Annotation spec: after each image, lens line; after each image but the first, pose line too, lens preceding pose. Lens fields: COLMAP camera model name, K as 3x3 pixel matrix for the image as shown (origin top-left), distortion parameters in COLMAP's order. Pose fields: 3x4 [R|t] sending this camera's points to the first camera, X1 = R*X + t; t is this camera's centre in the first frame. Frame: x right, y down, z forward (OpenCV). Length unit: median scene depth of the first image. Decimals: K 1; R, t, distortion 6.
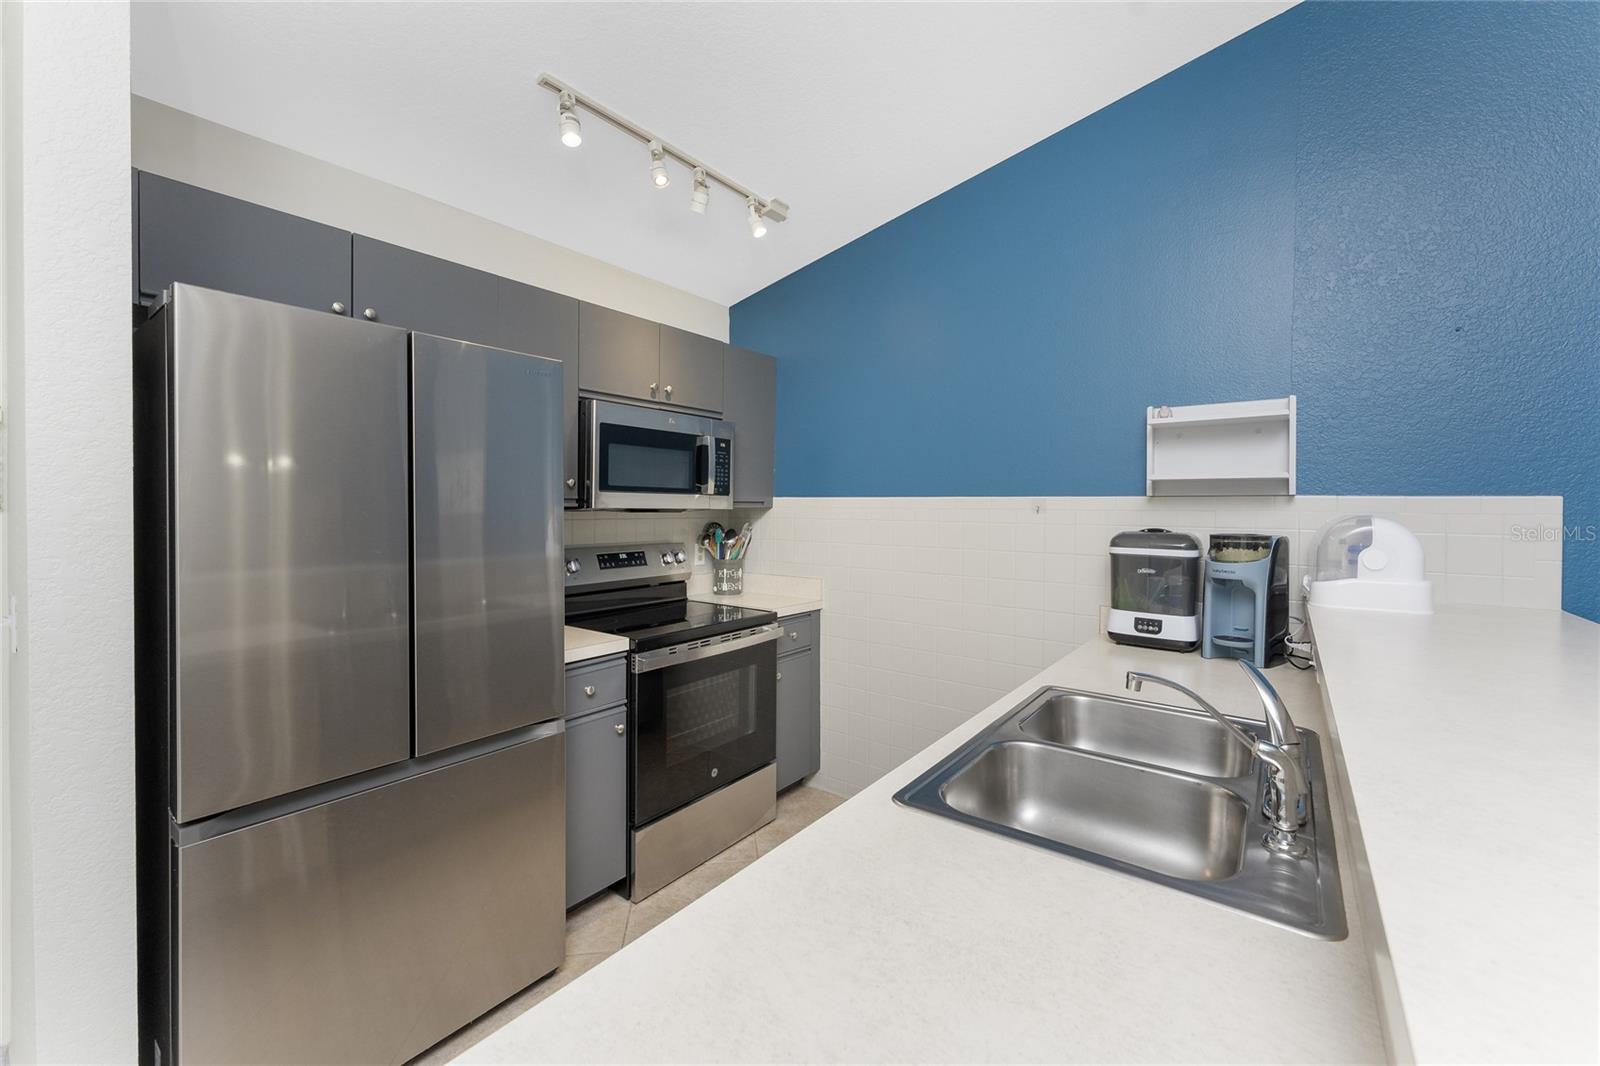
lens RADIAL K [[647.9, 0, 800.7], [0, 647.9, 513.4], [0, 0, 1]] dist [-0.002384, 0.000087]
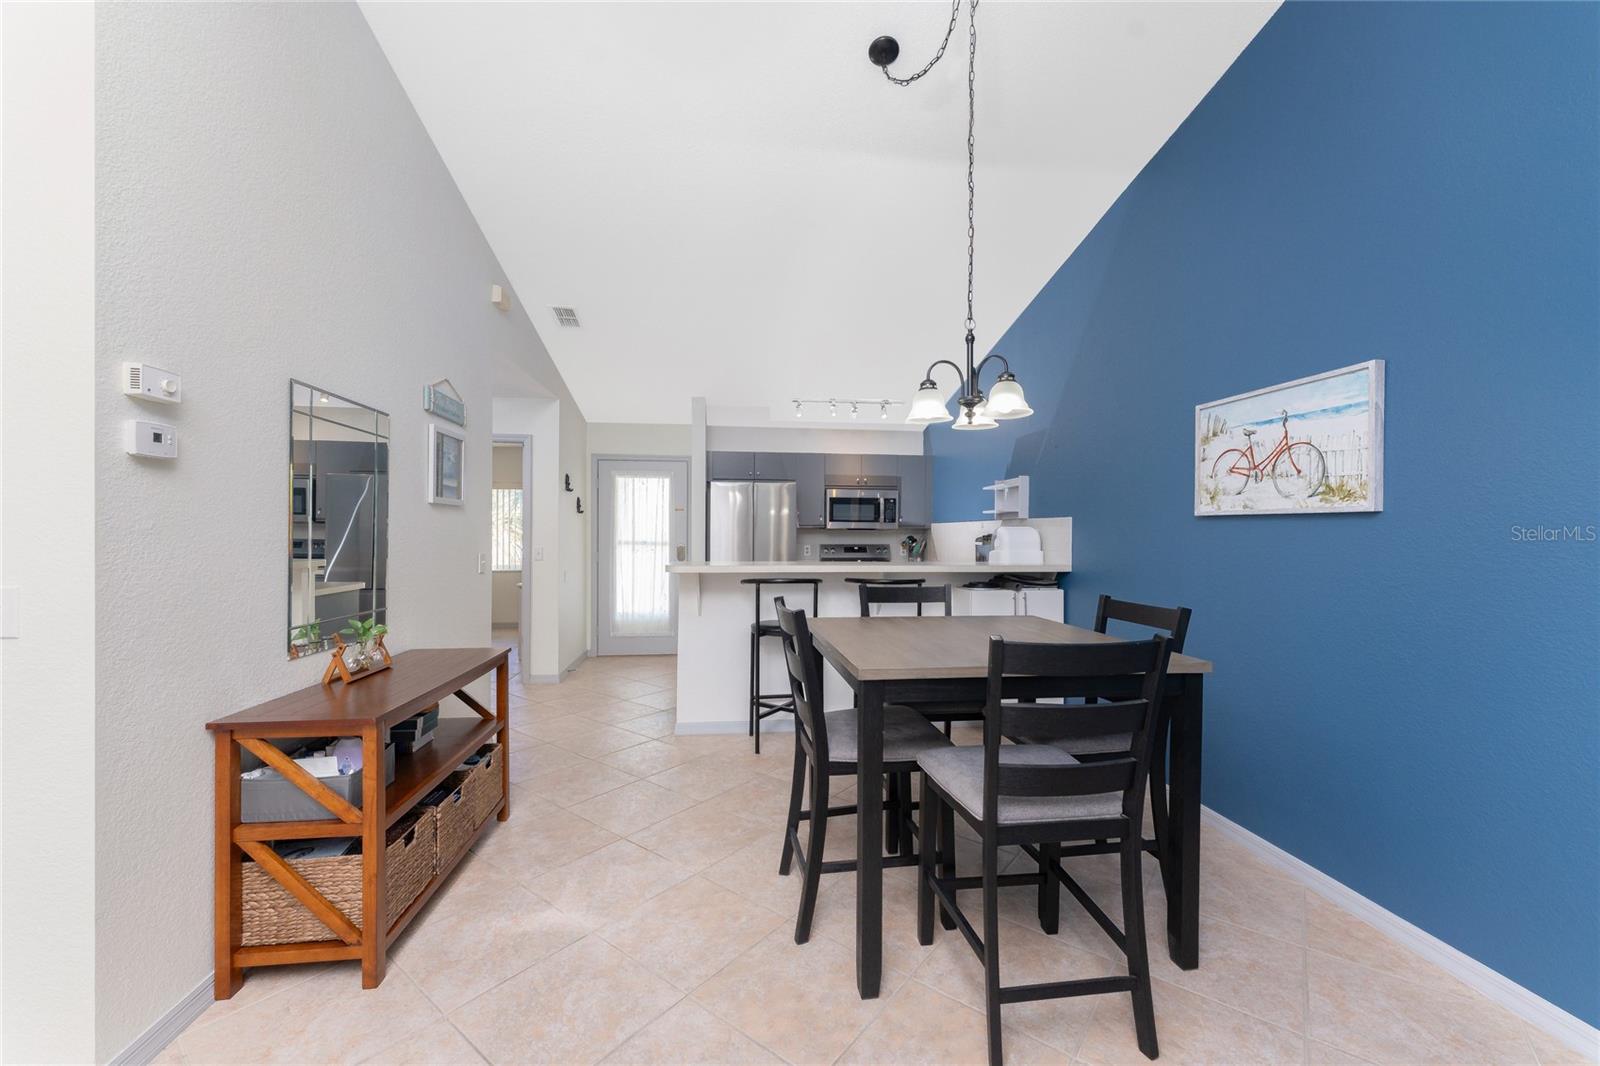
lens RADIAL K [[634.2, 0, 801.4], [0, 634.2, 536.8], [0, 0, 1]] dist [-0.000772, -0.000334]
pose [[0.690563, 0.000675, -0.723272, 1.675788], [-0.010230, 0.999909, -0.008834, 0.058493], [0.723200, 0.013499, 0.690506, -1.025273]]
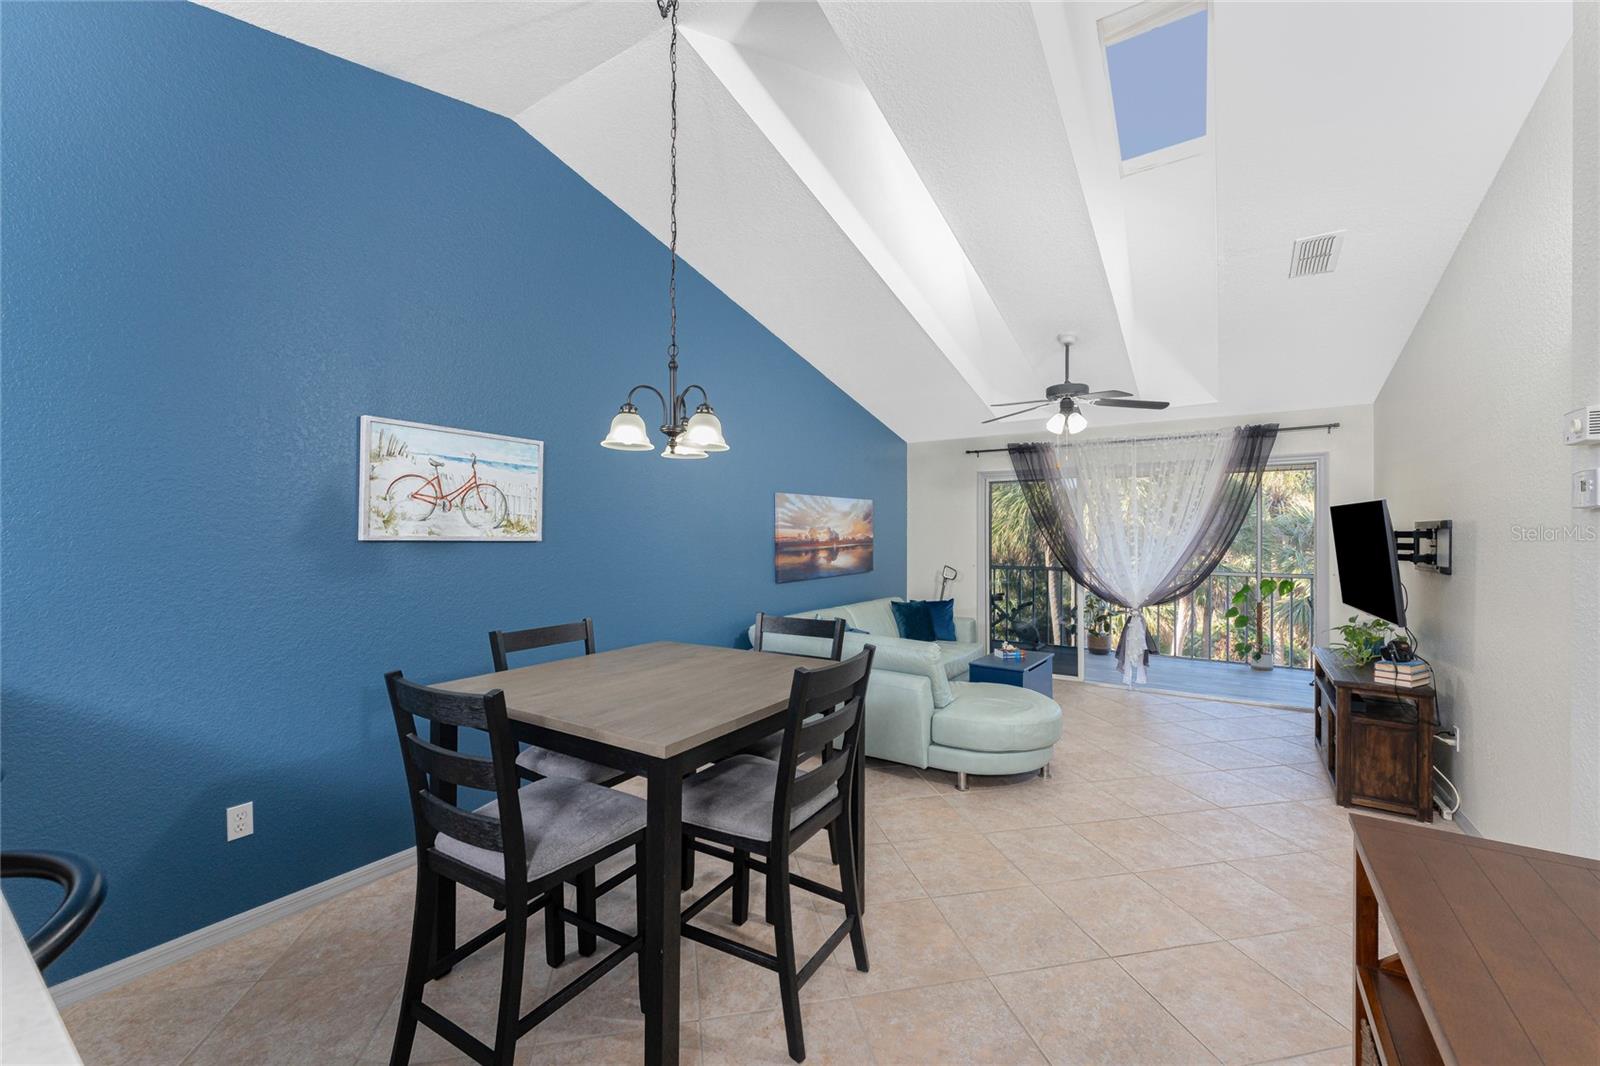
lens RADIAL K [[635.9, 0, 802.7], [0, 635.9, 535.2], [0, 0, 1]] dist [-0.000415, 0.000107]
pose [[-0.060118, -0.005716, 0.998175, 0.110032], [0.010814, 0.999921, 0.006378, -0.012503], [-0.998133, 0.011178, -0.060052, -0.260173]]
